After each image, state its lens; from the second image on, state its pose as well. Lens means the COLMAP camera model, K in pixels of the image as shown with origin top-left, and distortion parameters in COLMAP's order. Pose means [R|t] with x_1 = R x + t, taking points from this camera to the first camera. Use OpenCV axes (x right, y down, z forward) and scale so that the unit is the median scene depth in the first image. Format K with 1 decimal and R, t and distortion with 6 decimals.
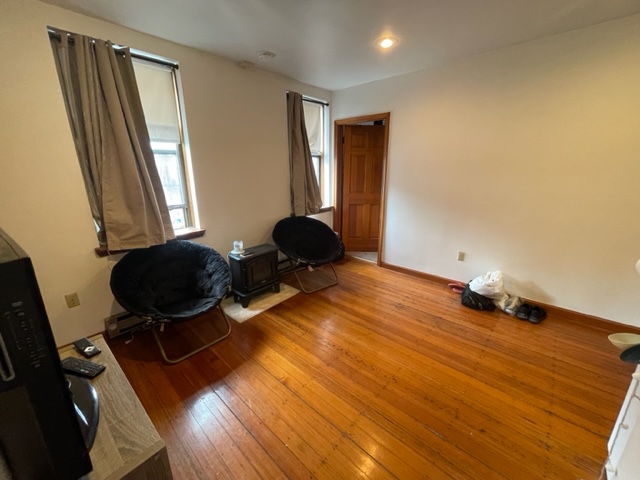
lens RADIAL K [[258.8, 0, 319.1], [0, 258.8, 237.7], [0, 0, 1]] dist [-0.005874, 0.000825]
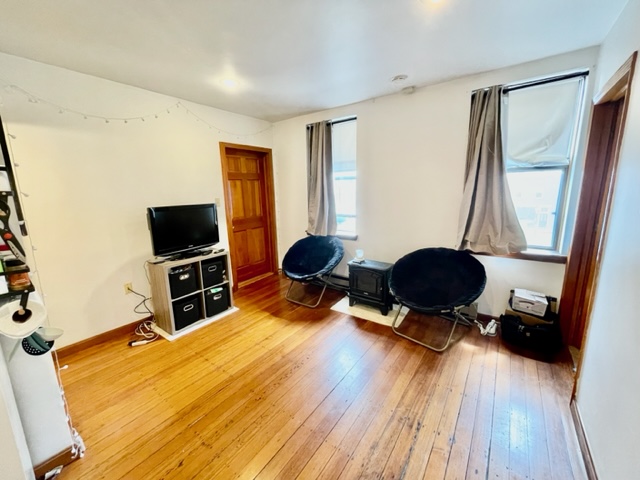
lens RADIAL K [[258.8, 0, 321.9], [0, 258.8, 235.4], [0, 0, 1]] dist [-0.005874, 0.000825]
pose [[0.107075, 0.189257, -0.976072, 0.880117], [-0.244229, 0.956644, 0.158698, -0.212220], [0.963788, 0.221392, 0.148655, 0.702407]]
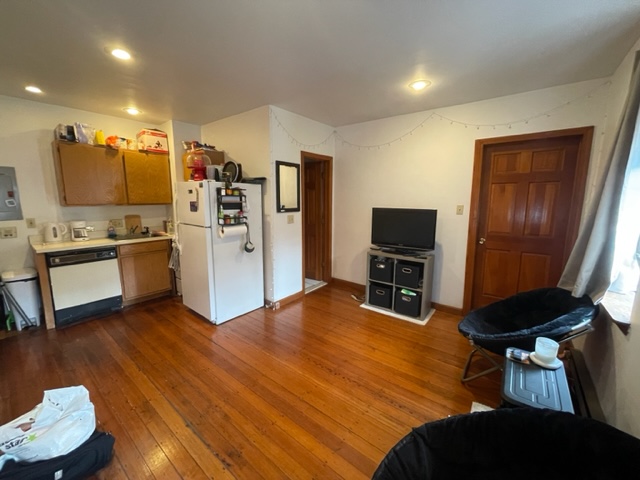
lens RADIAL K [[258.8, 0, 320.3], [0, 258.8, 239.0], [0, 0, 1]] dist [-0.005874, 0.000825]
pose [[-0.997308, 0.018245, -0.071021, 0.182798], [-0.012836, 0.910159, 0.414061, -0.403036], [0.072195, 0.413858, -0.907474, 1.472643]]
